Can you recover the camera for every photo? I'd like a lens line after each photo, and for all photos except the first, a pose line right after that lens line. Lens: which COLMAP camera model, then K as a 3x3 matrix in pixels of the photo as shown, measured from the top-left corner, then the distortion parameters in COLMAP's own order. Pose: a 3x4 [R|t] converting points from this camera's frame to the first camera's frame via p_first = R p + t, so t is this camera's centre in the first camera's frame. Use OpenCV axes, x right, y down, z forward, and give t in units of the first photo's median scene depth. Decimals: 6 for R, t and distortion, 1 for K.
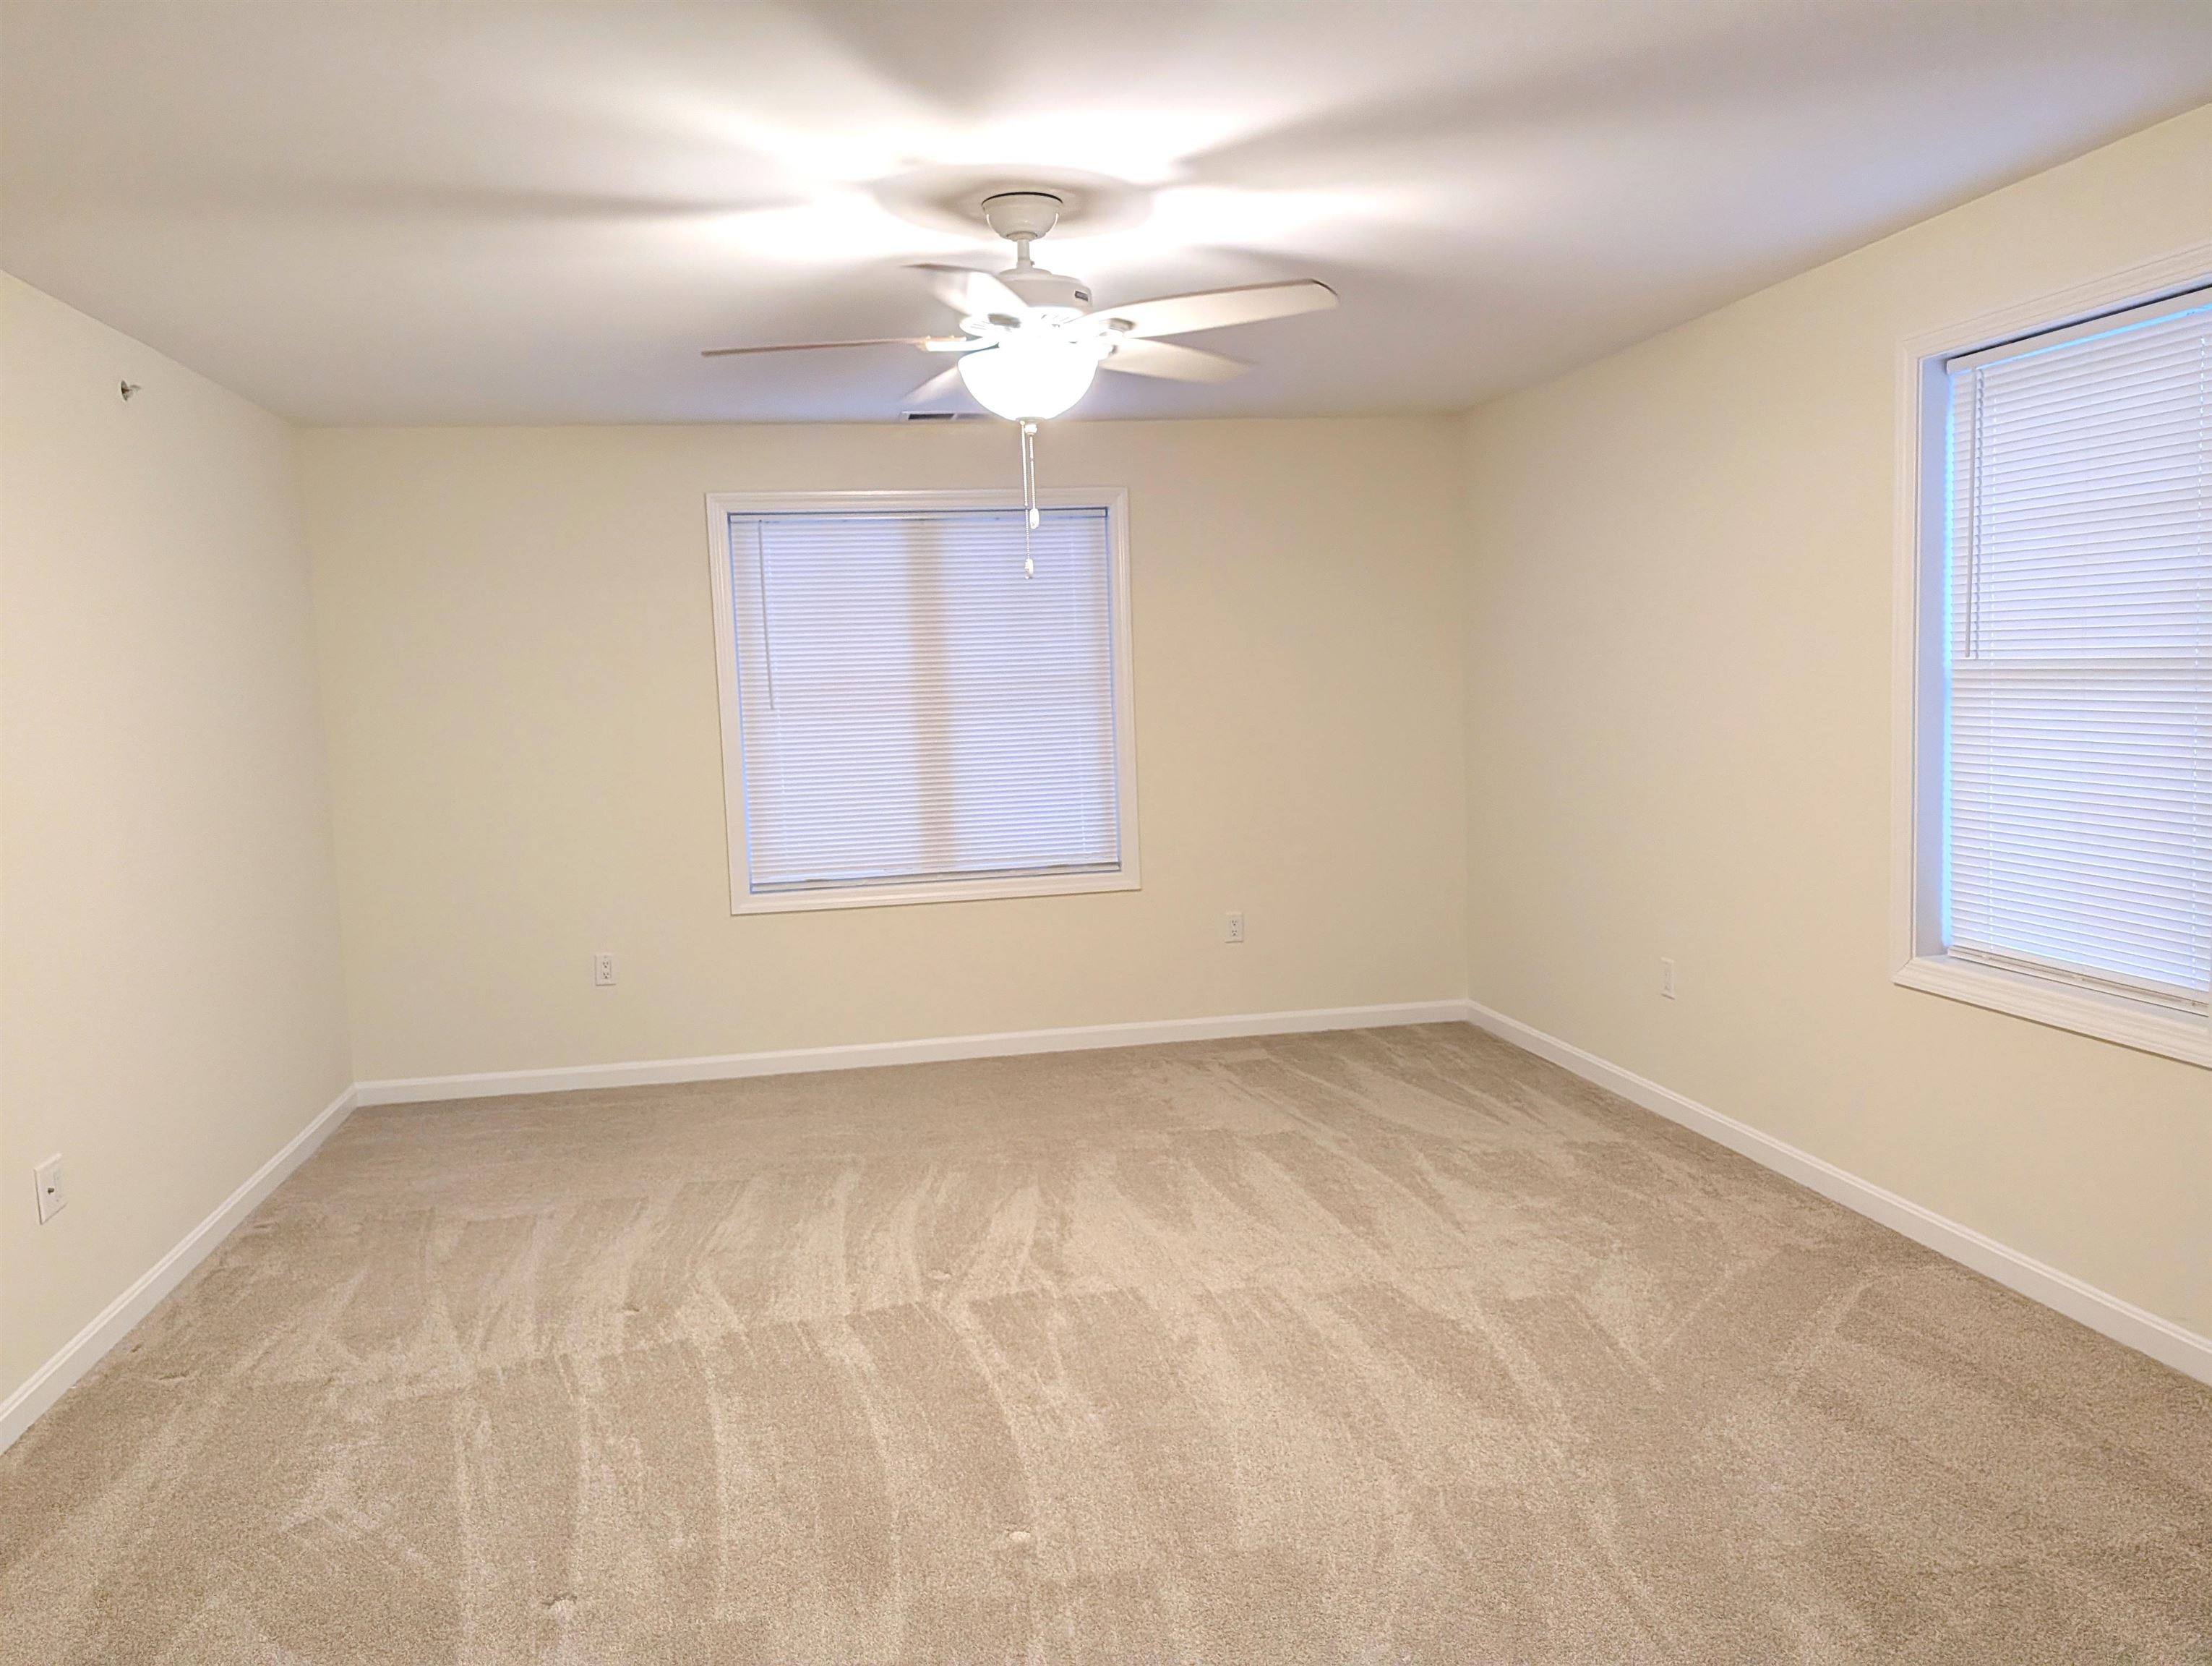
lens RADIAL K [[1591.0, 0, 1109.3], [0, 1591.0, 834.9], [0, 0, 1]] dist [0.025535, -0.019851]
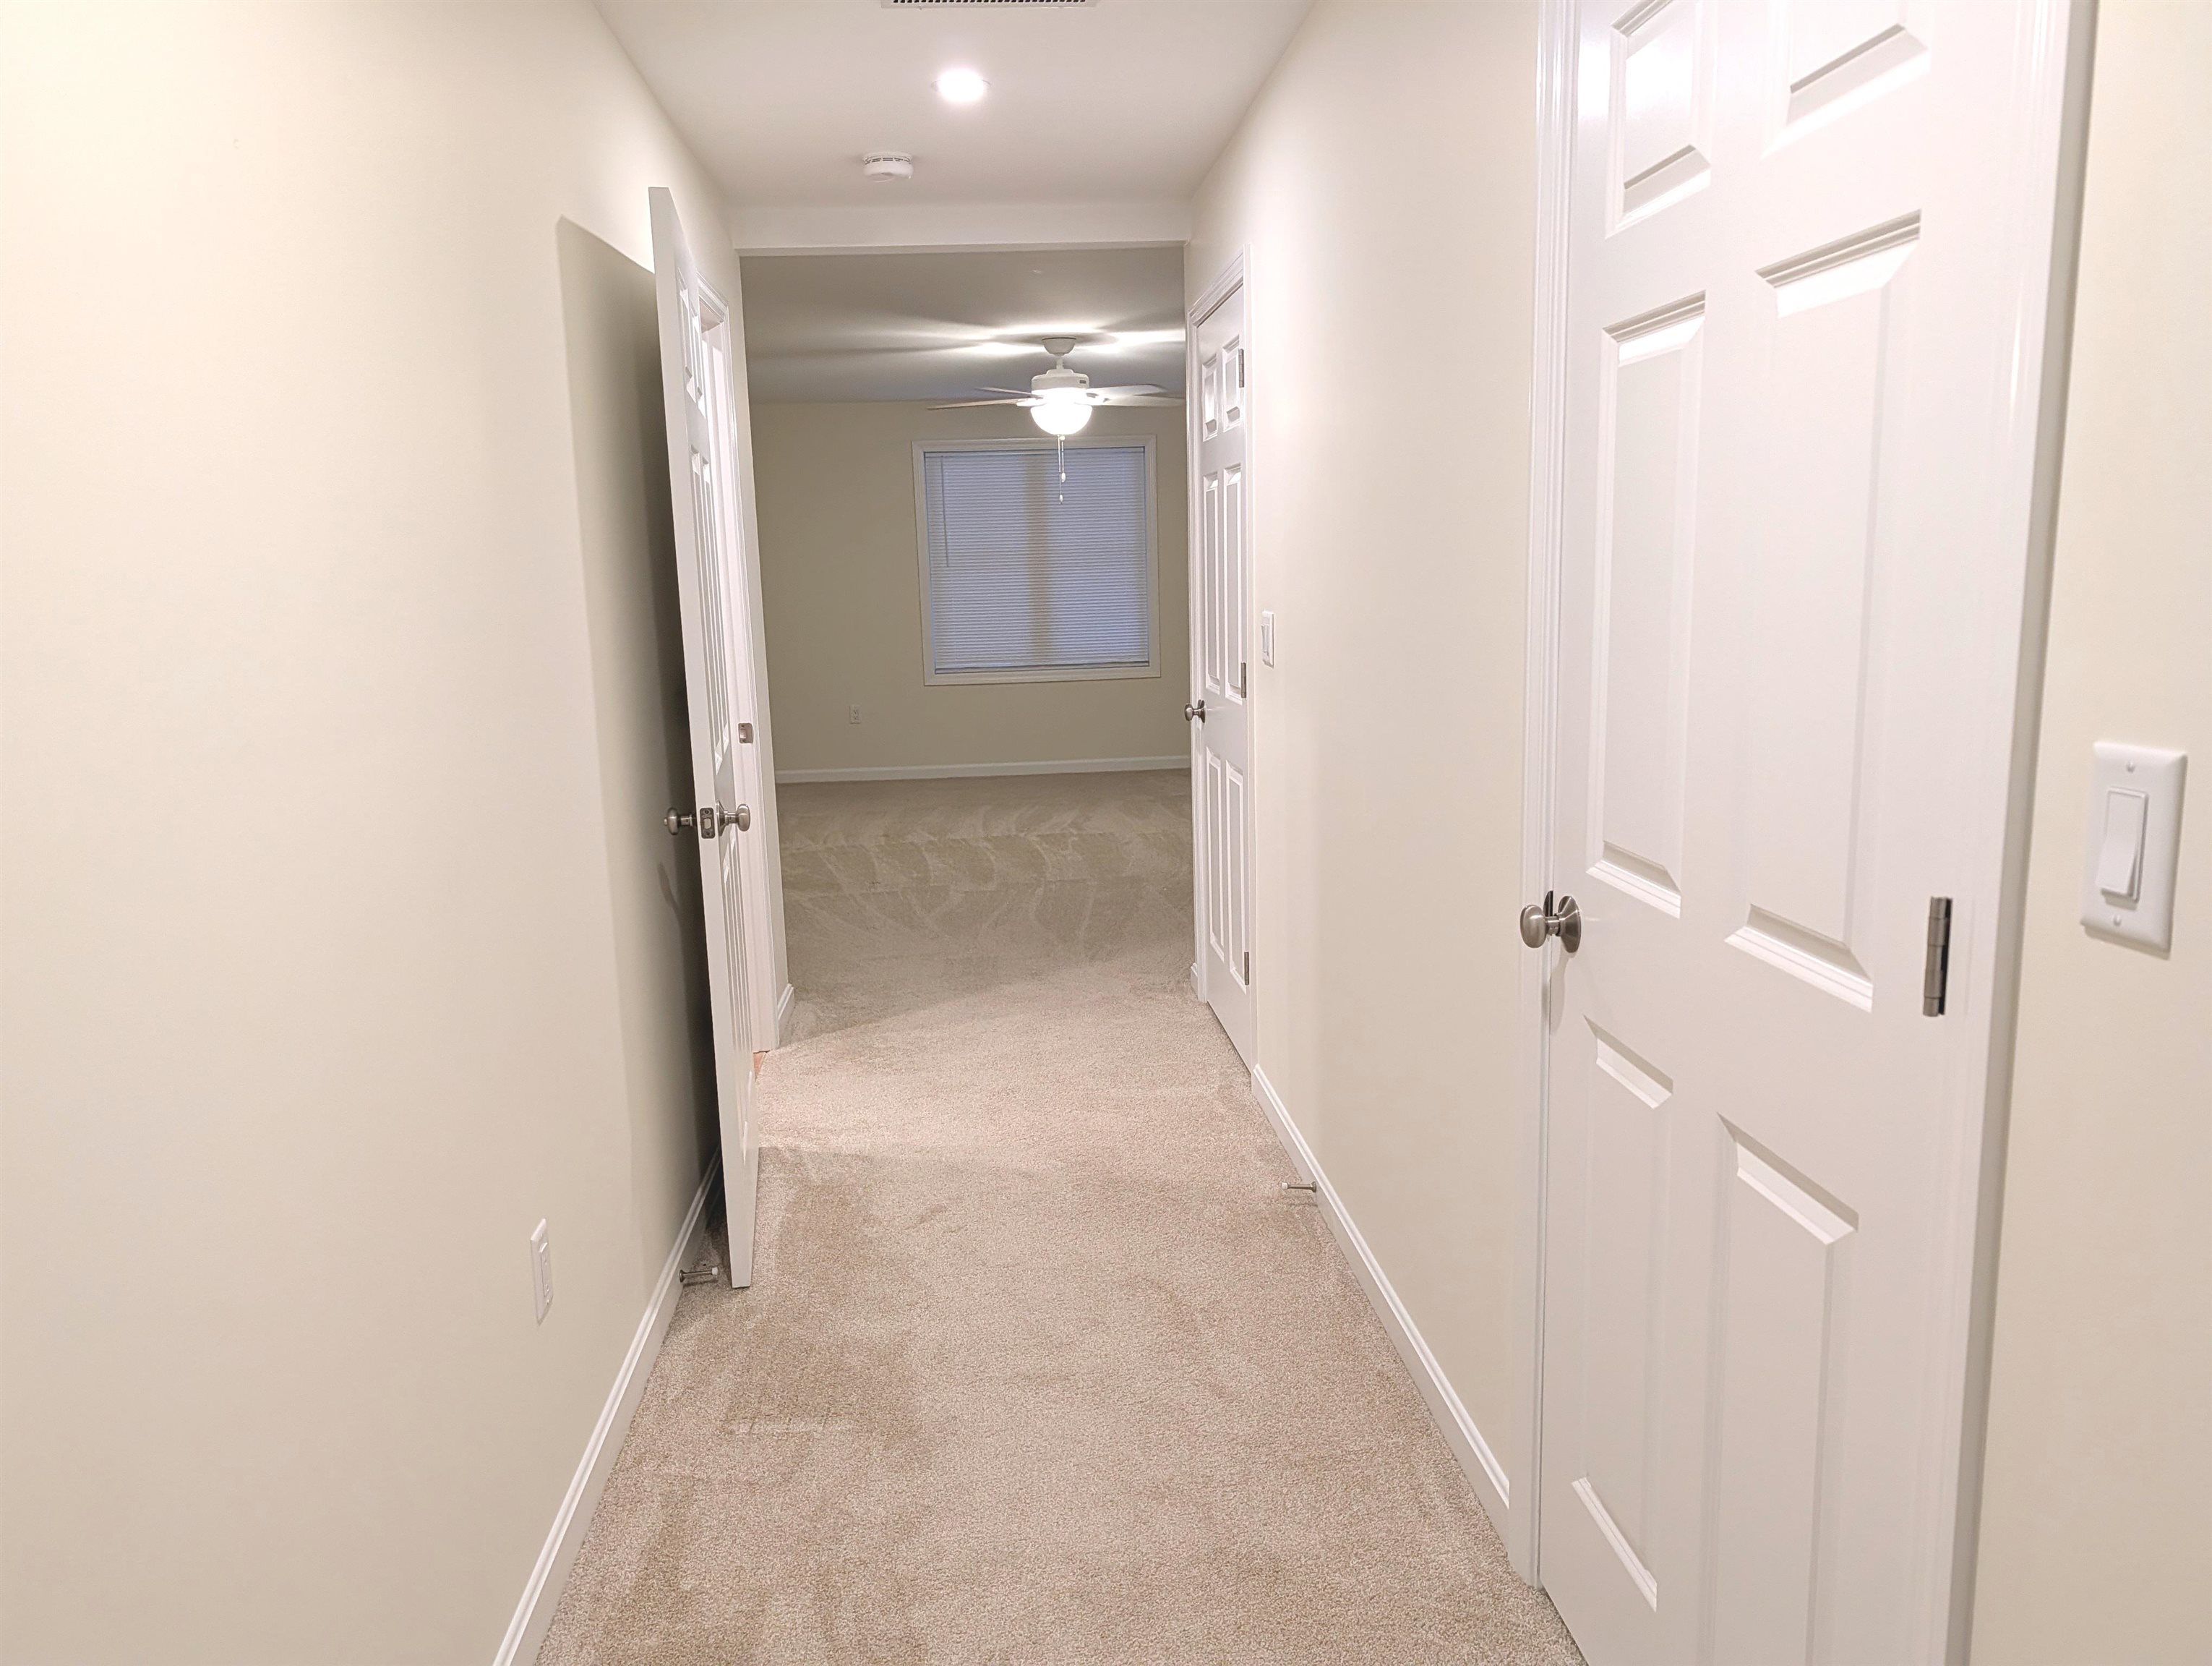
lens RADIAL K [[1591.0, 0, 1099.9], [0, 1591.0, 840.2], [0, 0, 1]] dist [0.025535, -0.019851]
pose [[0.994282, 0.025918, -0.103592, 0.142569], [-0.016941, 0.996098, 0.086615, 0.065468], [0.105433, -0.084365, 0.990841, -0.736677]]
